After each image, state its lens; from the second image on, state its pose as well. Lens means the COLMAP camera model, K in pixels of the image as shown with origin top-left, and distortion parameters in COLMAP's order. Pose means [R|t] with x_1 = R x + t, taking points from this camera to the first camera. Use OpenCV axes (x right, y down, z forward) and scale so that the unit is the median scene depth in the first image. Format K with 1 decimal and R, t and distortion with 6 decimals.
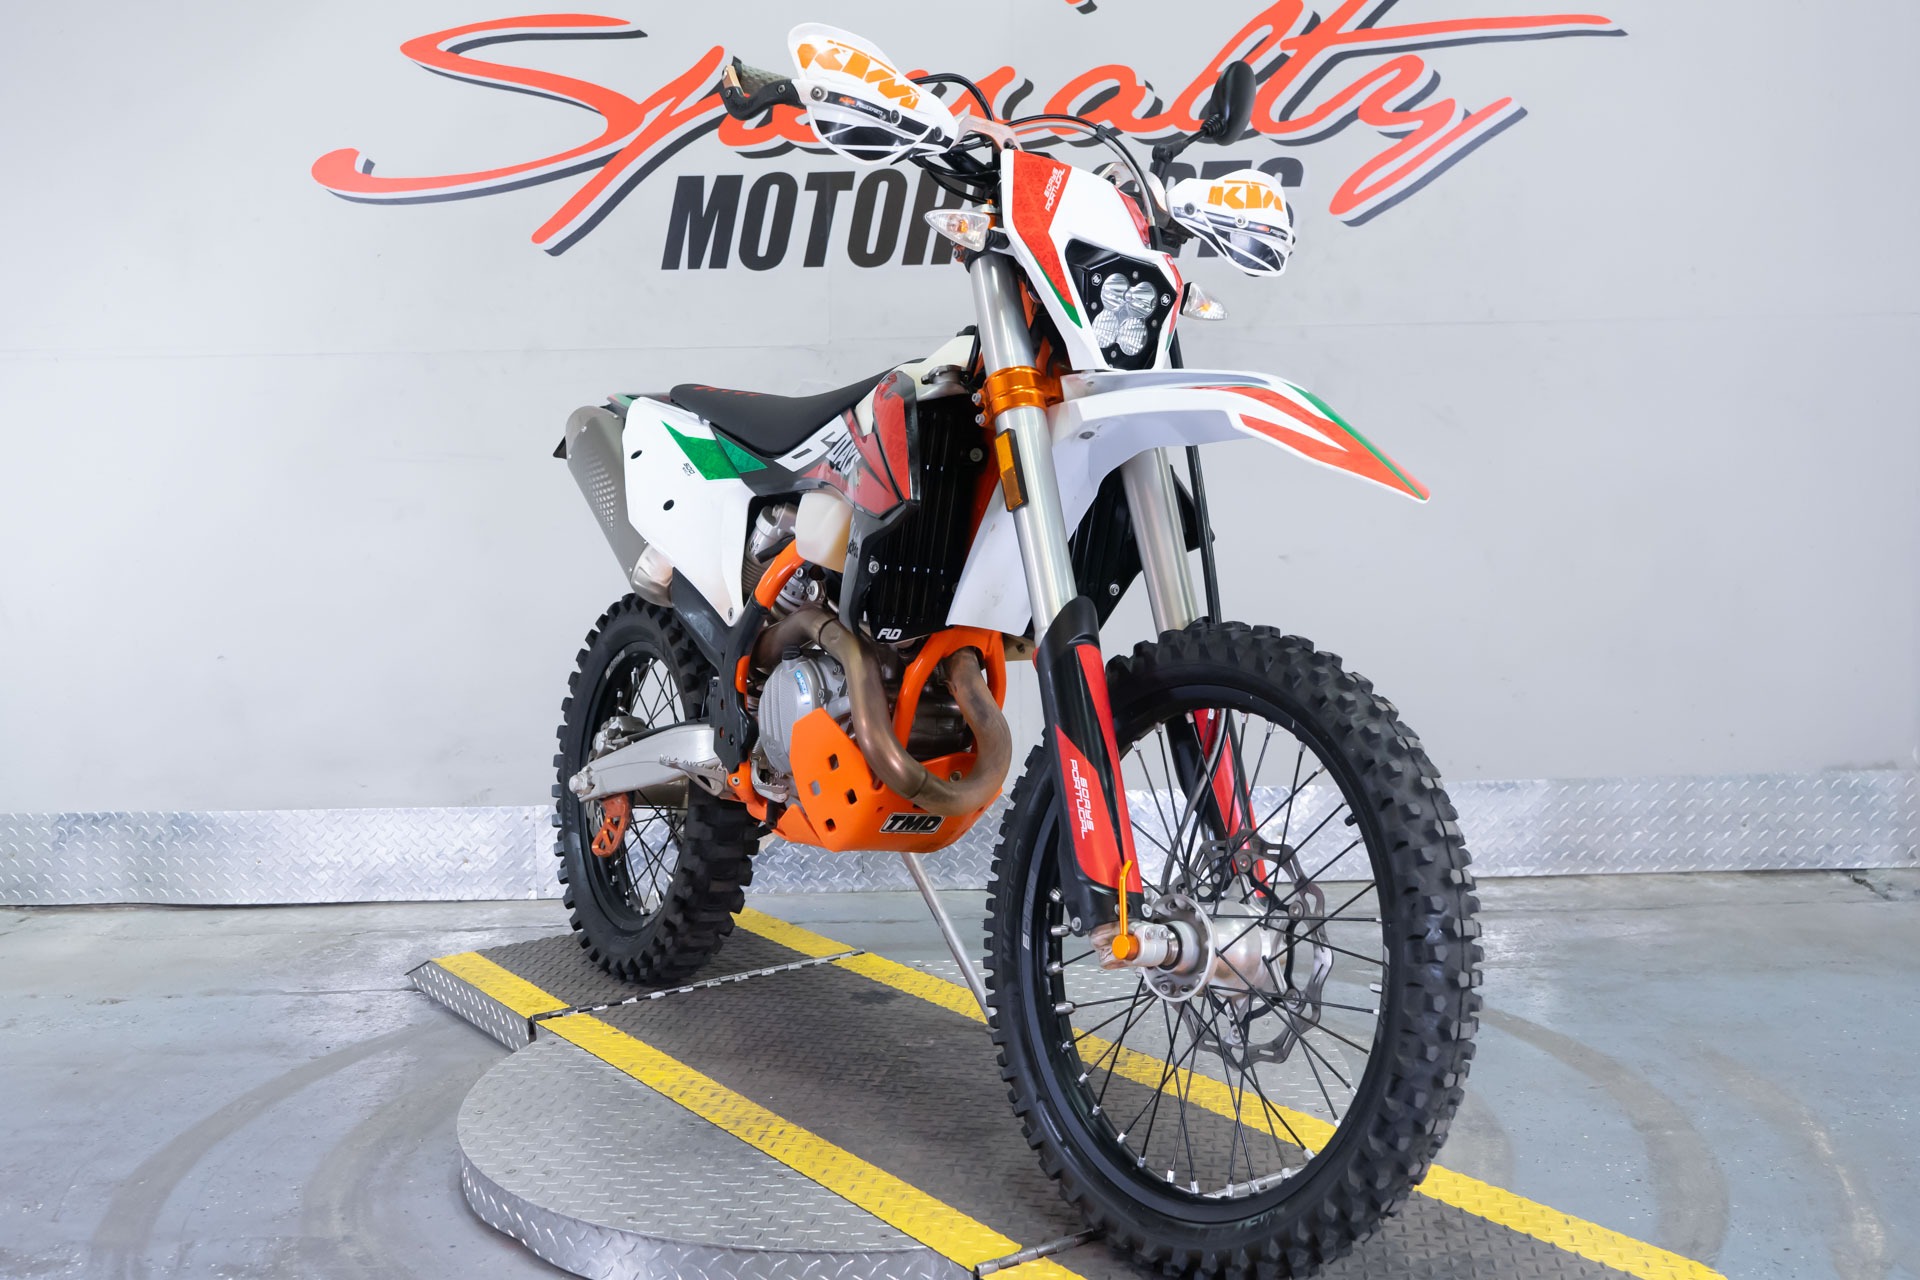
lens RADIAL K [[1824.0, 0, 959.7], [0, 1824.0, 612.8], [0, 0, 1]] dist [0.003584, 0.005729]
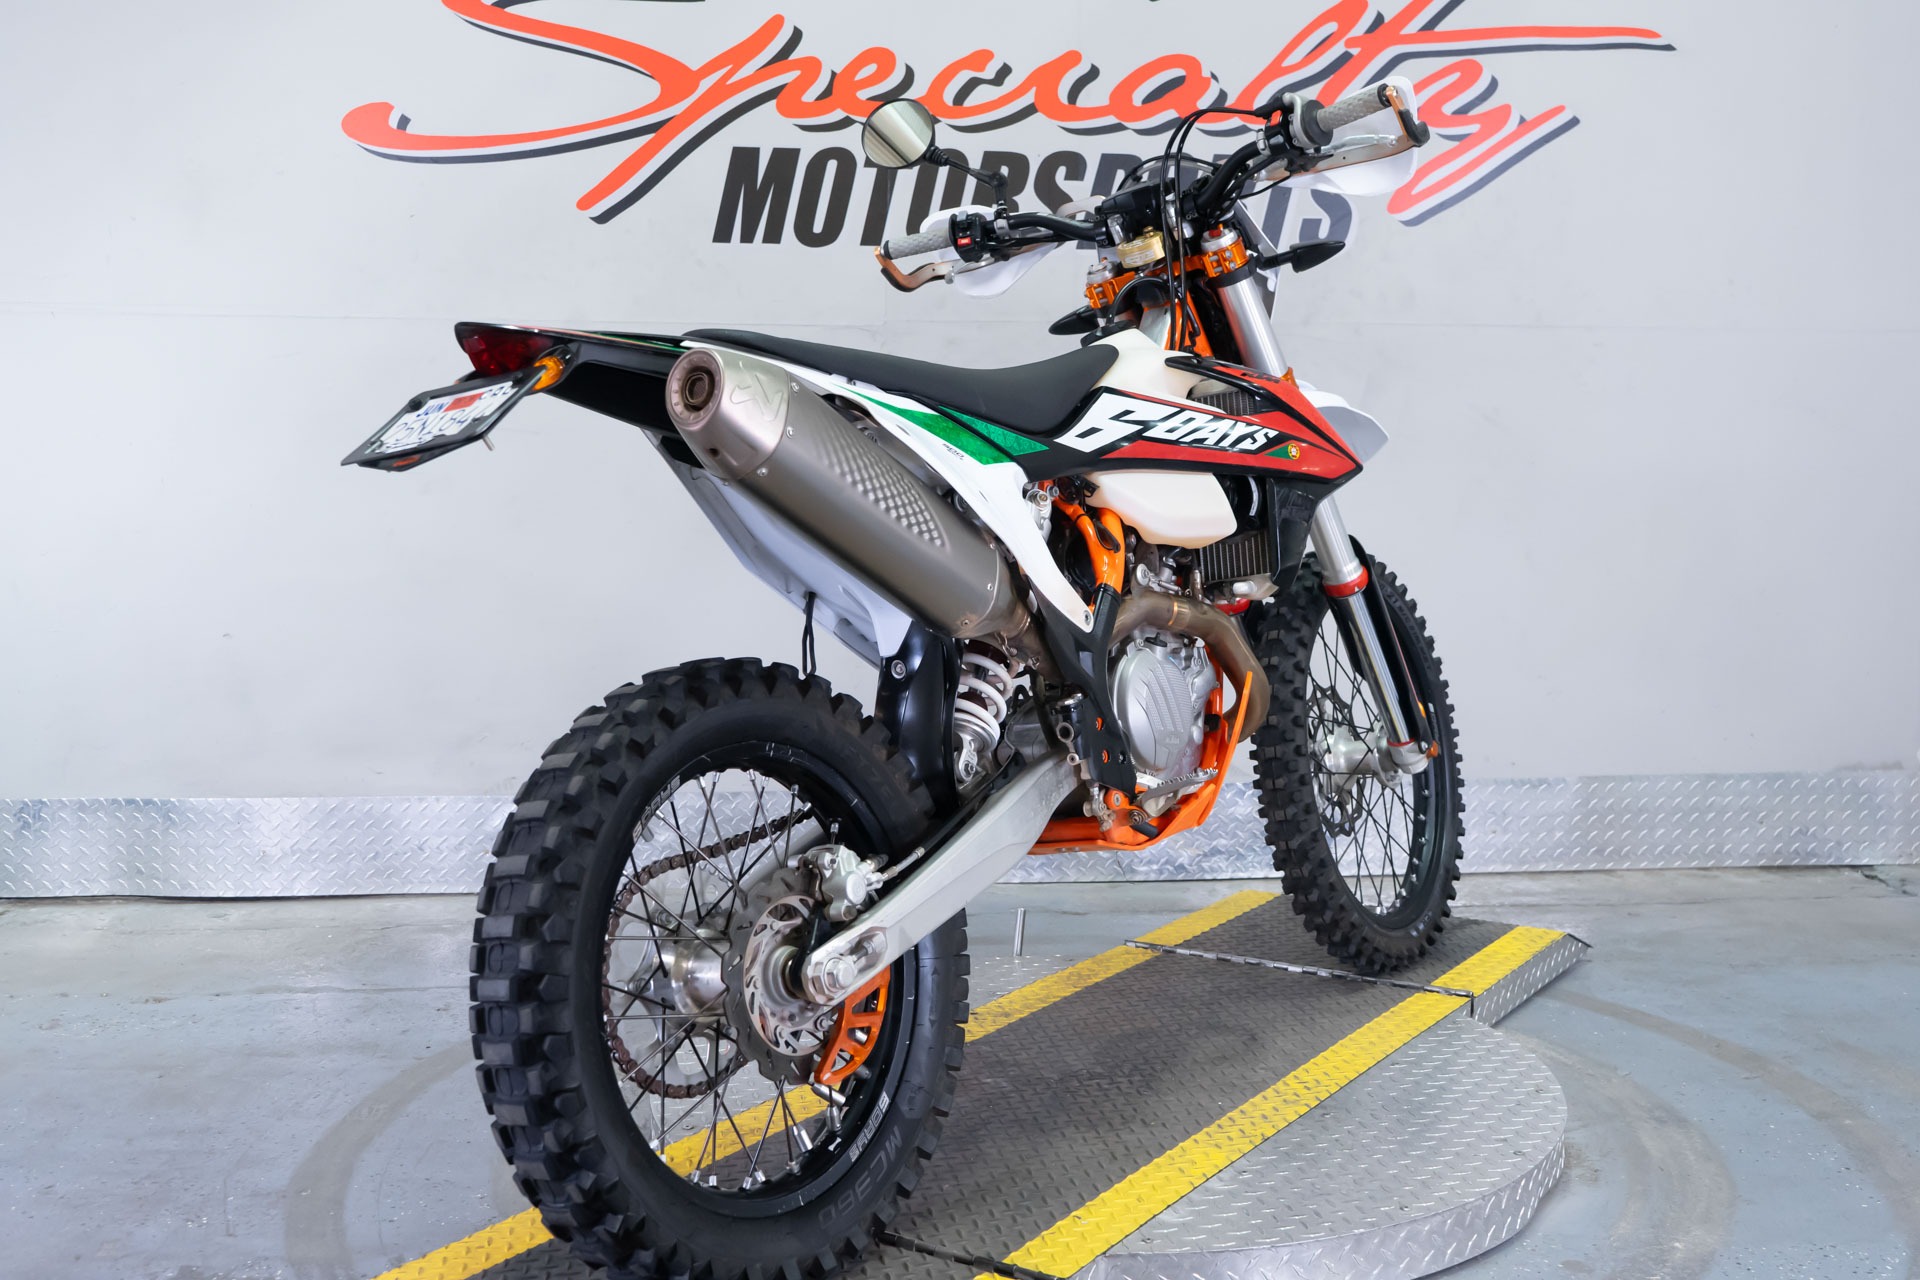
lens RADIAL K [[1824.0, 0, 959.7], [0, 1824.0, 612.8], [0, 0, 1]] dist [0.003584, 0.005729]
pose [[0.994274, 0.017995, 0.105333, -0.132323], [-0.018276, 0.999832, 0.001704, 0.004443], [-0.105284, -0.003619, 0.994436, 0.022389]]
